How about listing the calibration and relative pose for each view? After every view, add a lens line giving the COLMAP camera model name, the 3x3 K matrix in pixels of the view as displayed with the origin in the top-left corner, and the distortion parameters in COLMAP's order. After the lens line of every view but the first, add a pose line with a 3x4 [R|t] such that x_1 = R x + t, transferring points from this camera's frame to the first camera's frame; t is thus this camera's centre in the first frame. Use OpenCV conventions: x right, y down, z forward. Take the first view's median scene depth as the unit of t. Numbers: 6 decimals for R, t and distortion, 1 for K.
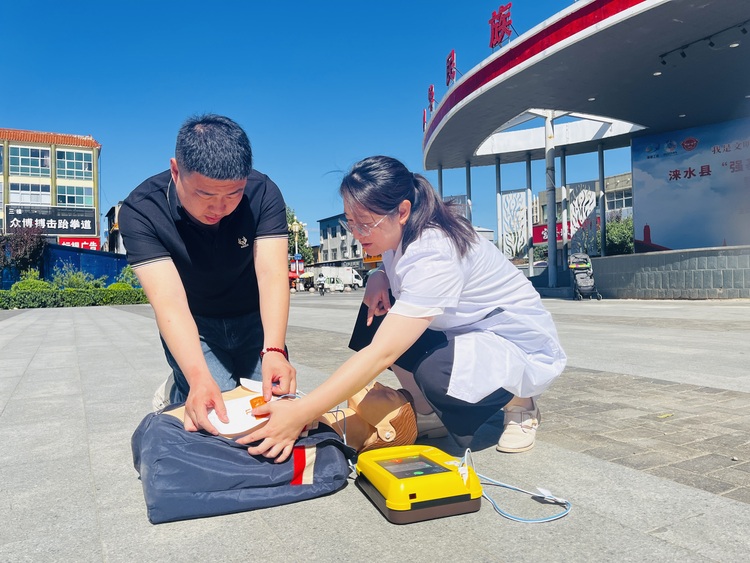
lens RADIAL K [[626.5, 0, 372.7], [0, 626.5, 282.9], [0, 0, 1]] dist [0.078014, -0.023253]
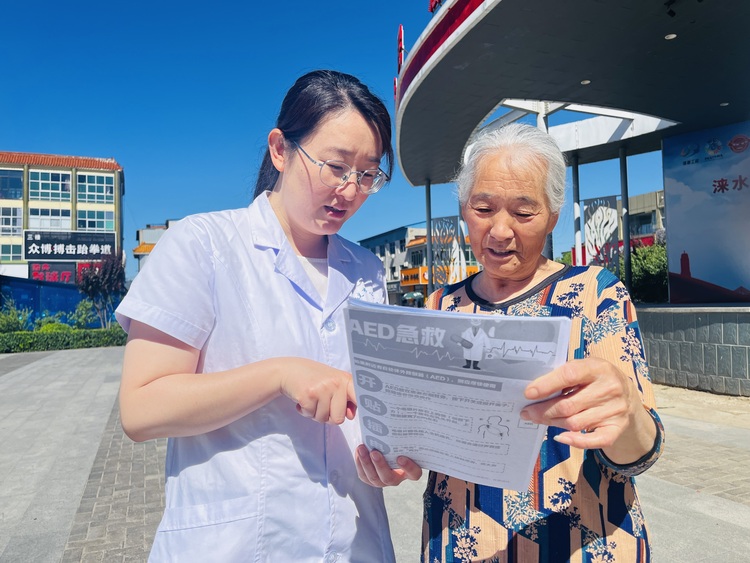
lens RADIAL K [[626.5, 0, 377.5], [0, 626.5, 280.3], [0, 0, 1]] dist [0.078014, -0.023253]
pose [[0.995420, -0.005126, -0.095458, 0.054991], [0.002060, 0.999480, -0.032190, -0.013580], [0.095573, 0.031846, 0.994913, 0.084360]]
